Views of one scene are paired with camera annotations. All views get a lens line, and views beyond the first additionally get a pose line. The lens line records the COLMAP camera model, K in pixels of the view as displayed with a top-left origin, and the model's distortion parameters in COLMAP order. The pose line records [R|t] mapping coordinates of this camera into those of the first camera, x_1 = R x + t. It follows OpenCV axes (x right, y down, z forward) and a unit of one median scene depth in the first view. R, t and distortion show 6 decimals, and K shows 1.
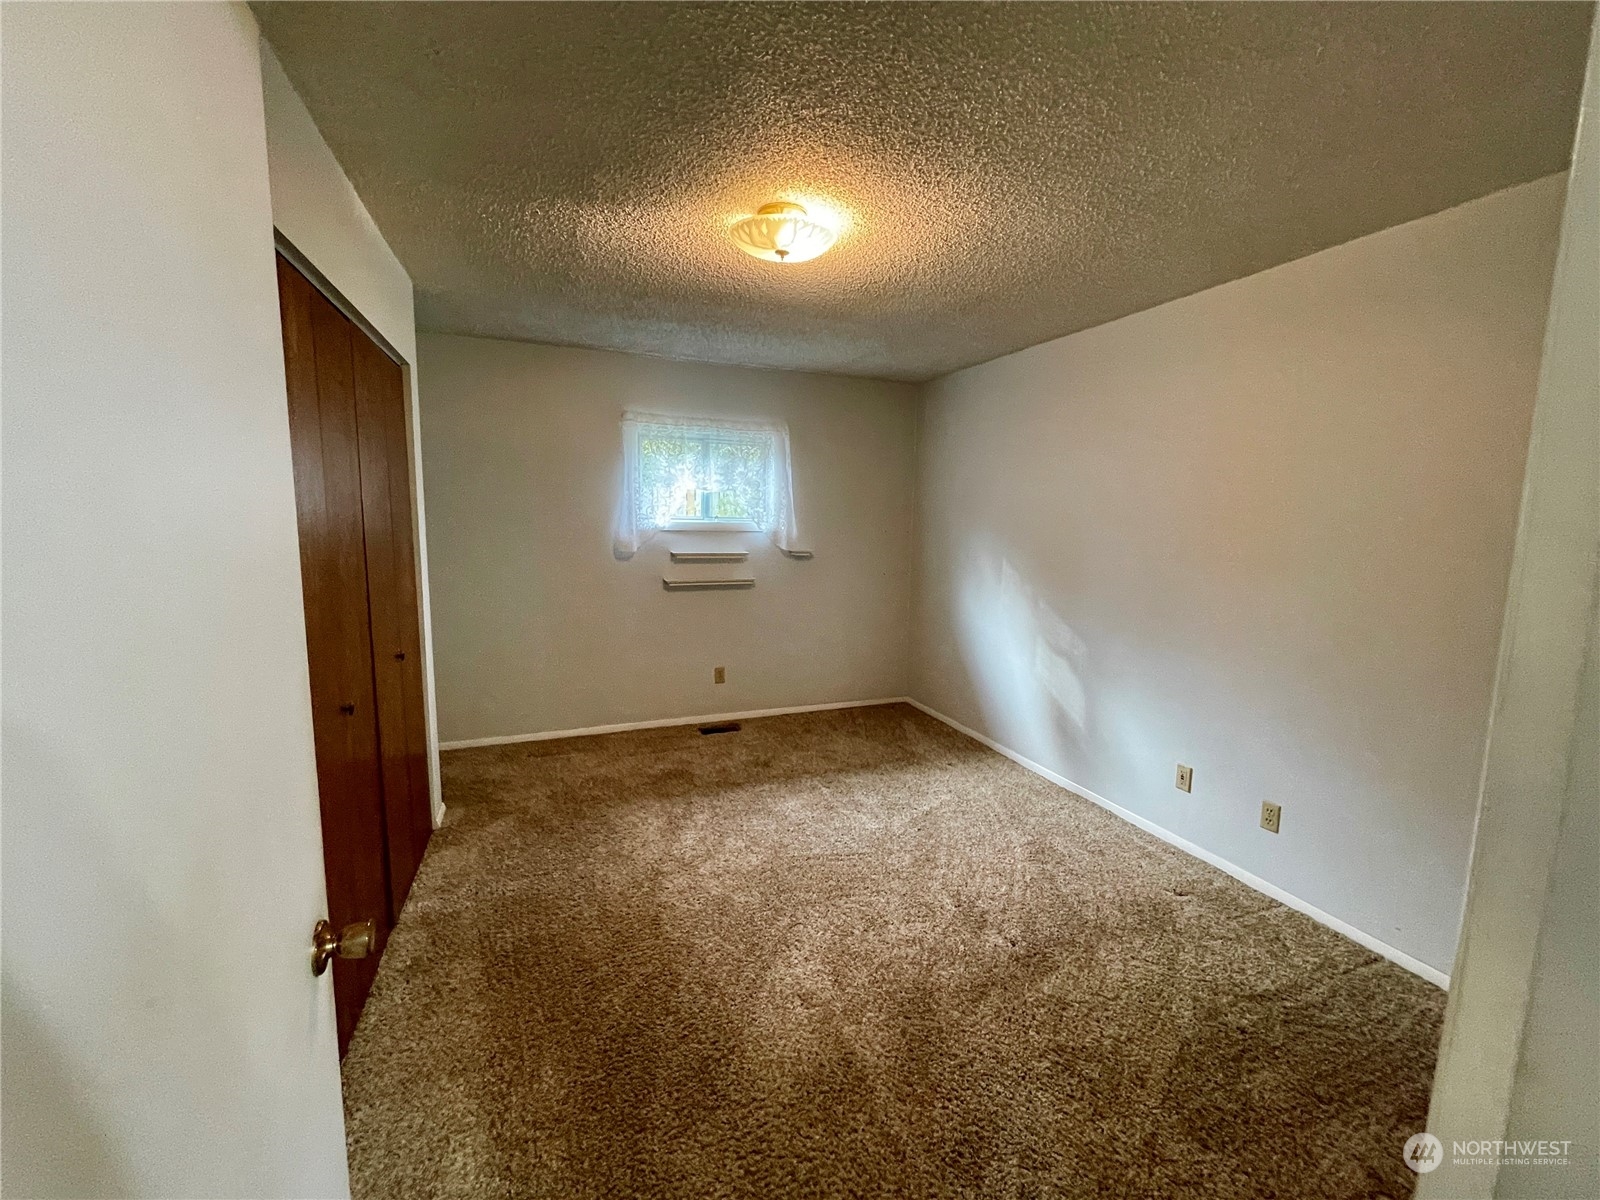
lens RADIAL K [[643.5, 0, 807.0], [0, 643.5, 601.5], [0, 0, 1]] dist [-0.001050, -0.002120]
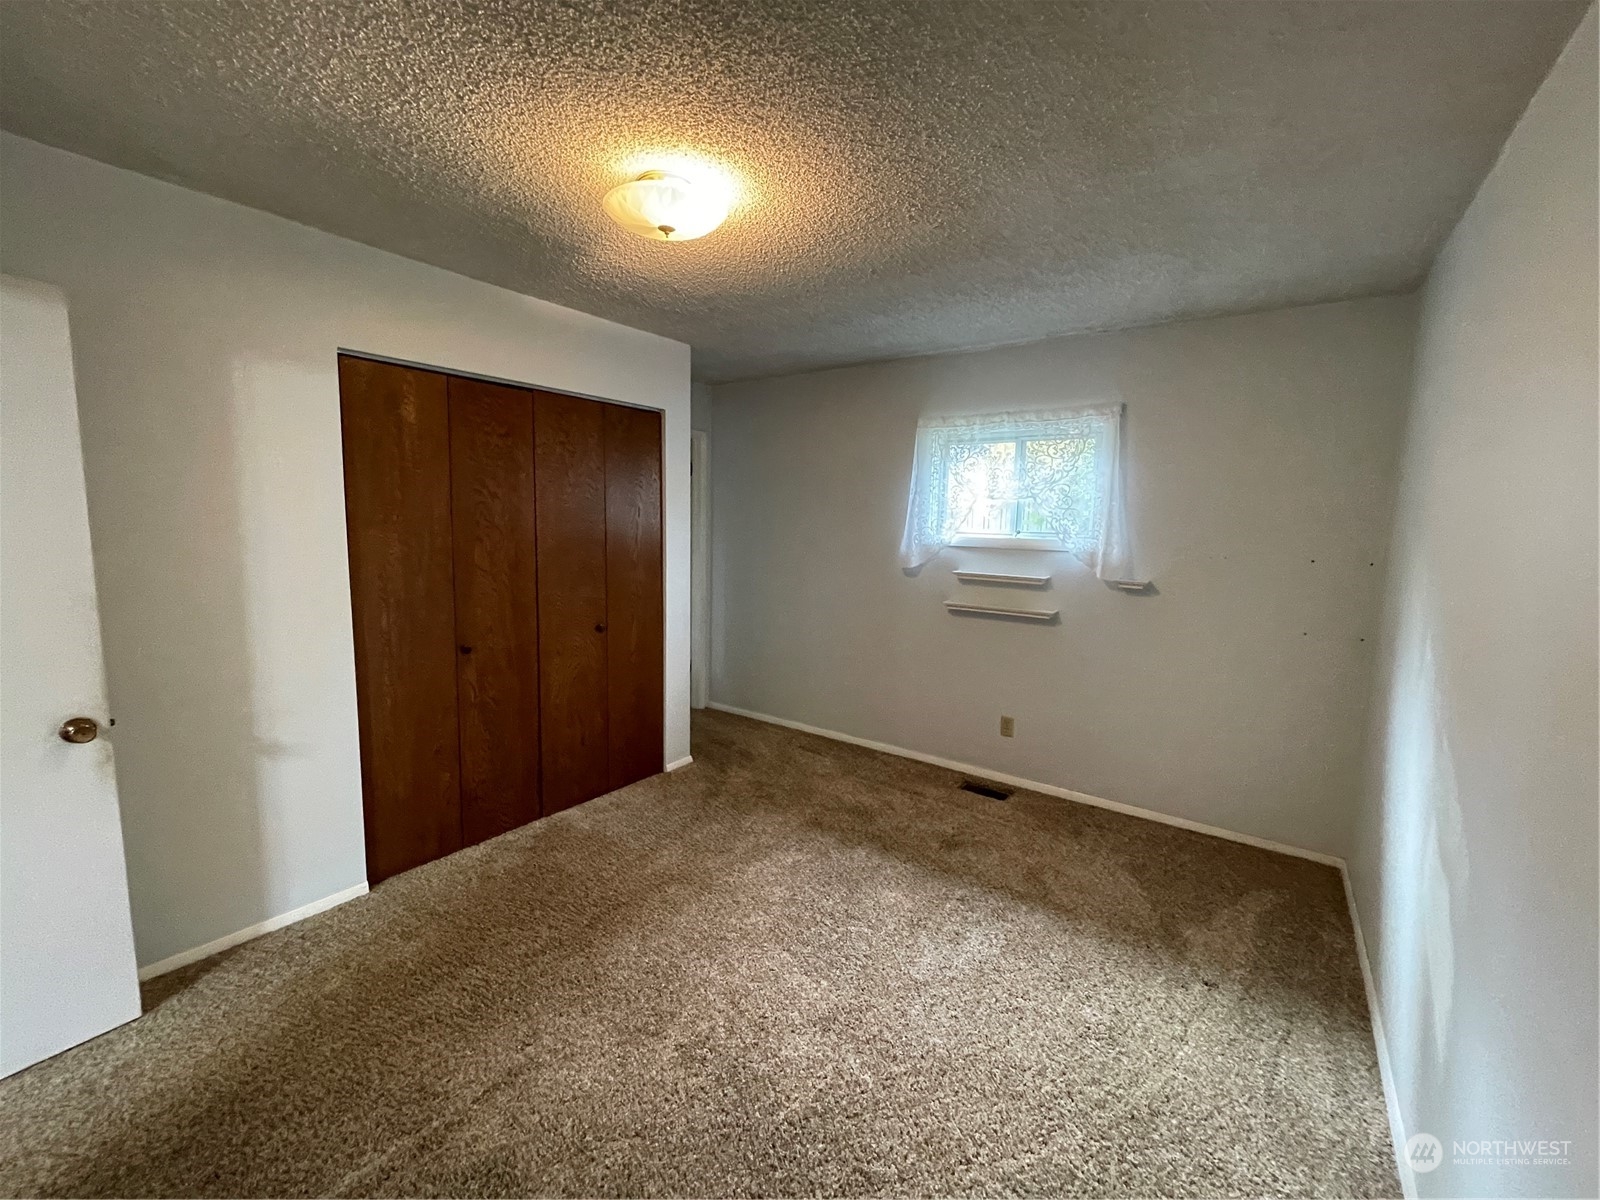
lens RADIAL K [[643.5, 0, 806.2], [0, 643.5, 596.3], [0, 0, 1]] dist [-0.001050, -0.002120]
pose [[0.534201, 0.091091, -0.840435, 0.428951], [-0.123175, 0.991955, 0.029220, -0.043856], [0.836336, 0.087911, 0.541123, 0.362476]]
